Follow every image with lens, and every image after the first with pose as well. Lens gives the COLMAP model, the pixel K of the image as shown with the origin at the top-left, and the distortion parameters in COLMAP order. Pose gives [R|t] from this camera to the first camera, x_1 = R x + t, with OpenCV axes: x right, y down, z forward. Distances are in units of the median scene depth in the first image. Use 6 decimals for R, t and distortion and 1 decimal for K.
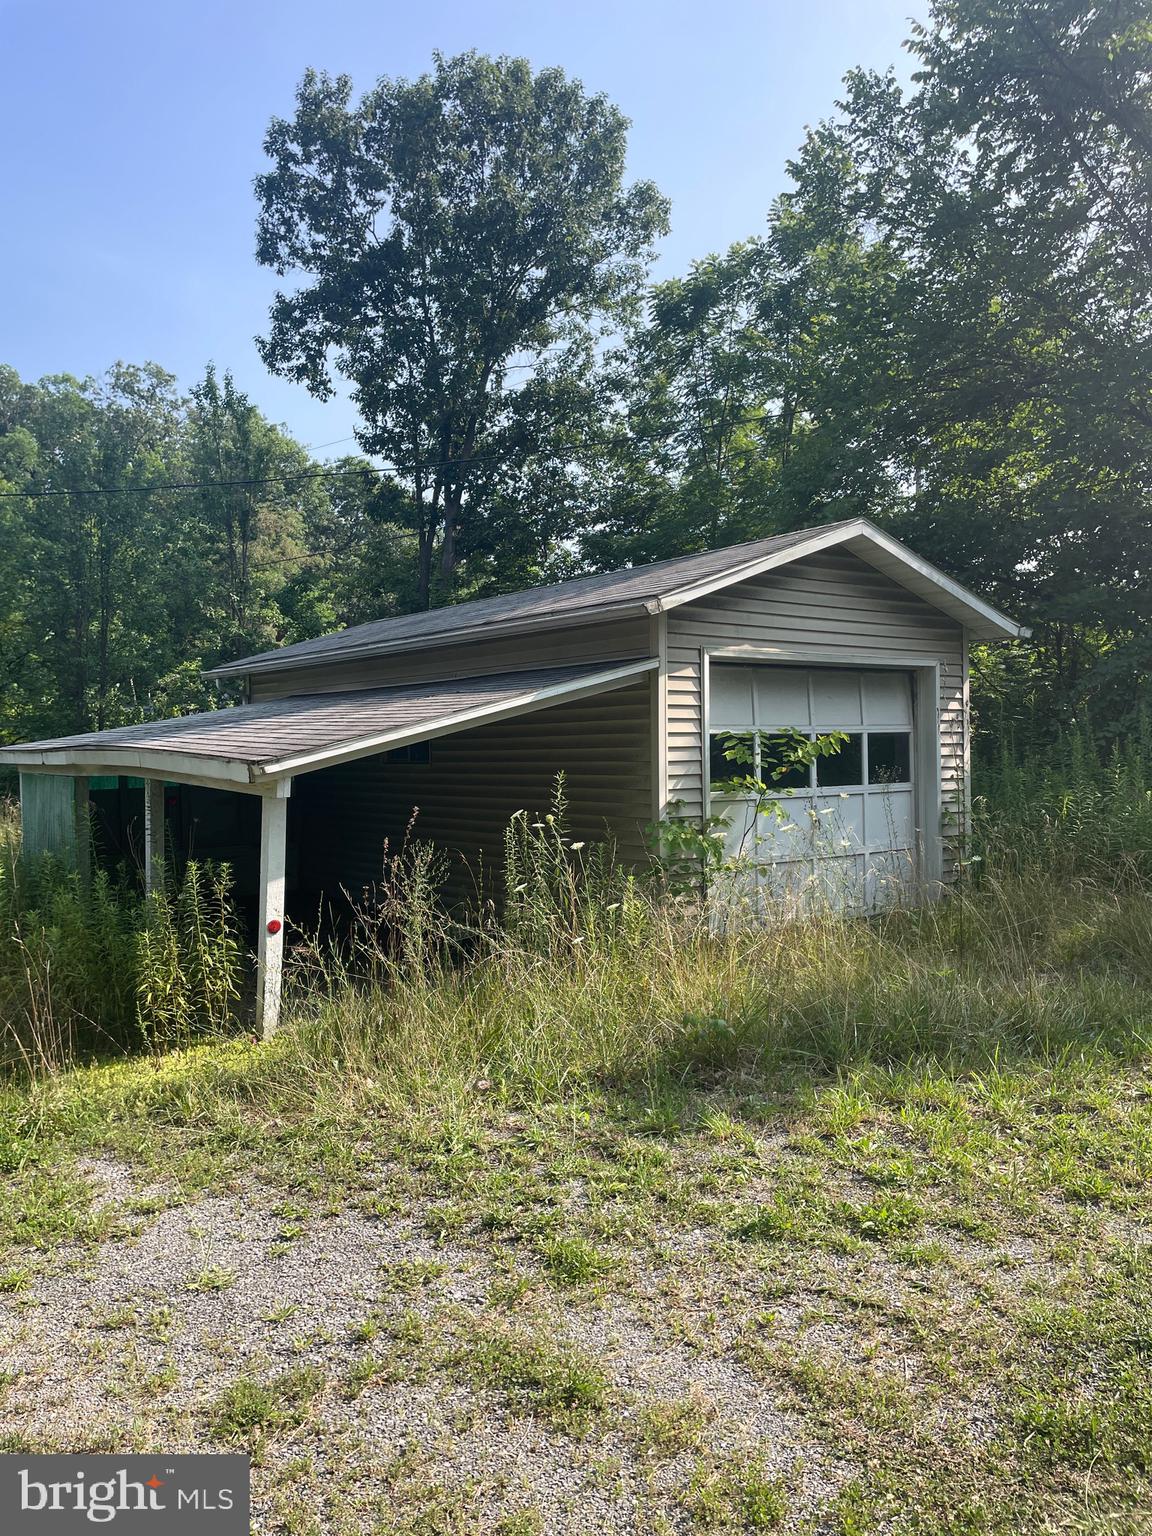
lens RADIAL K [[1167.7, 0, 584.0], [0, 1167.7, 754.2], [0, 0, 1]] dist [0.092843, -0.124319]
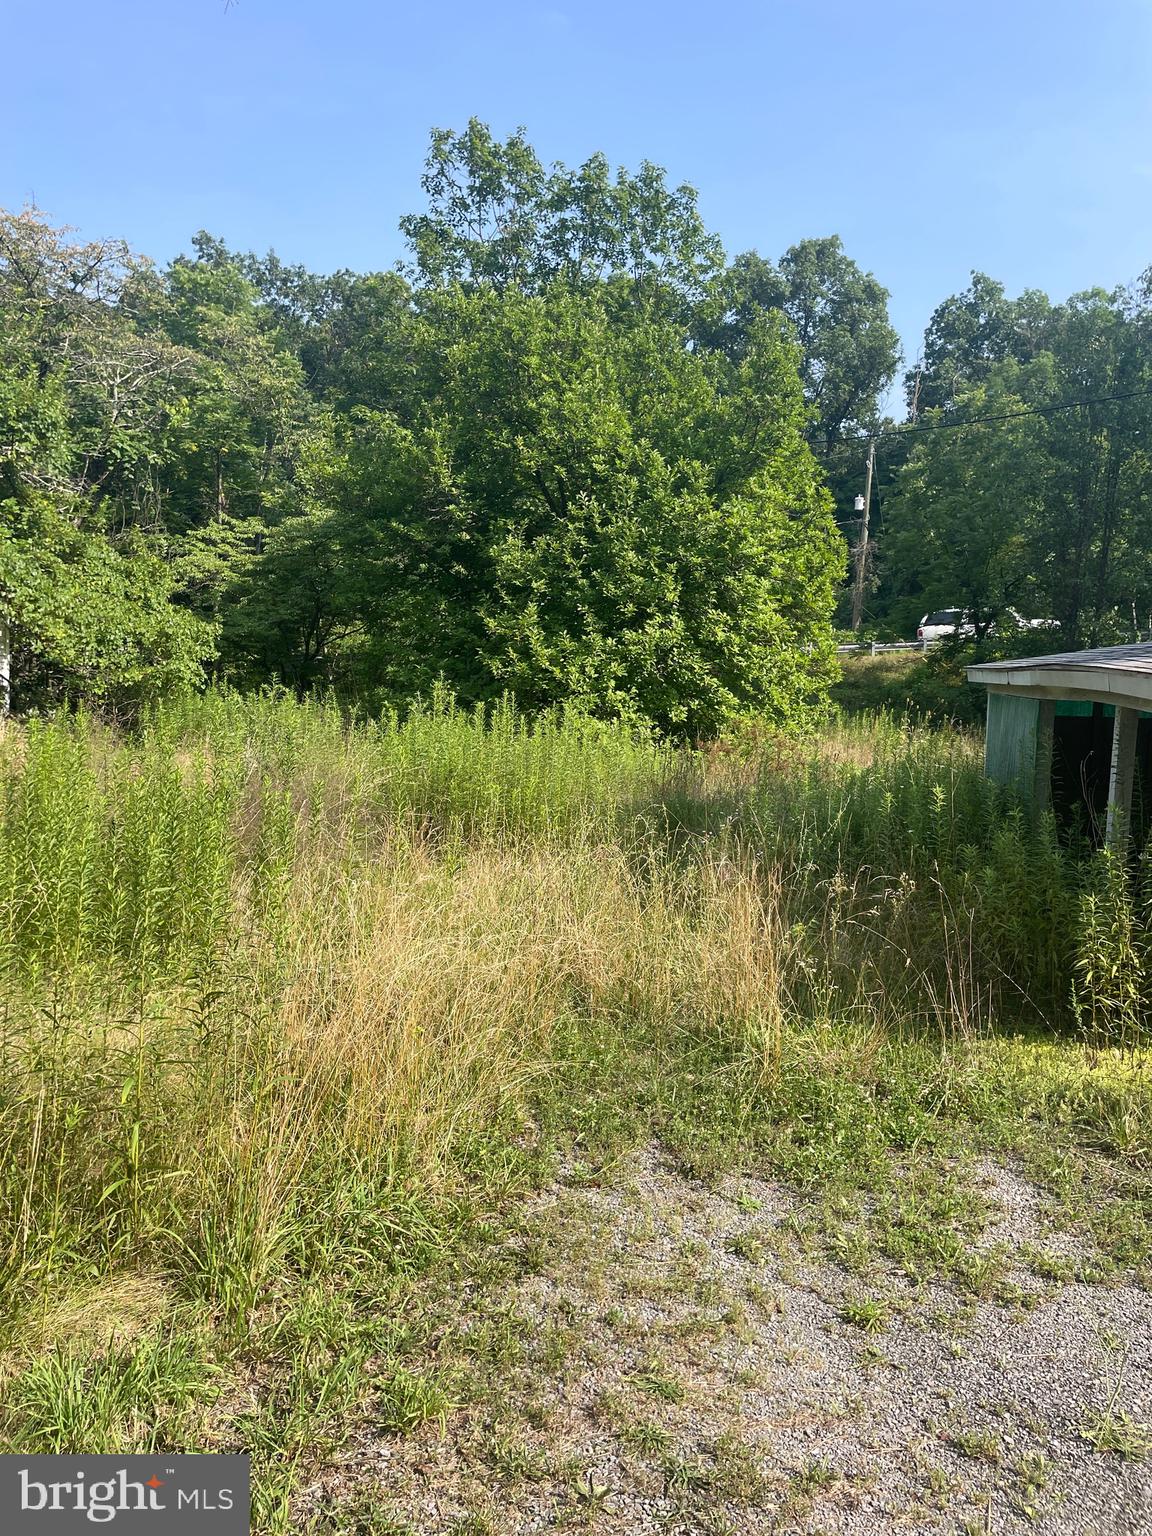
lens RADIAL K [[1167.7, 0, 584.0], [0, 1167.7, 754.2], [0, 0, 1]] dist [0.092843, -0.124319]
pose [[0.698141, 0.092739, -0.709929, -0.045973], [-0.048774, 0.995432, 0.082071, 0.005055], [0.714297, -0.022671, 0.699475, 0.181355]]
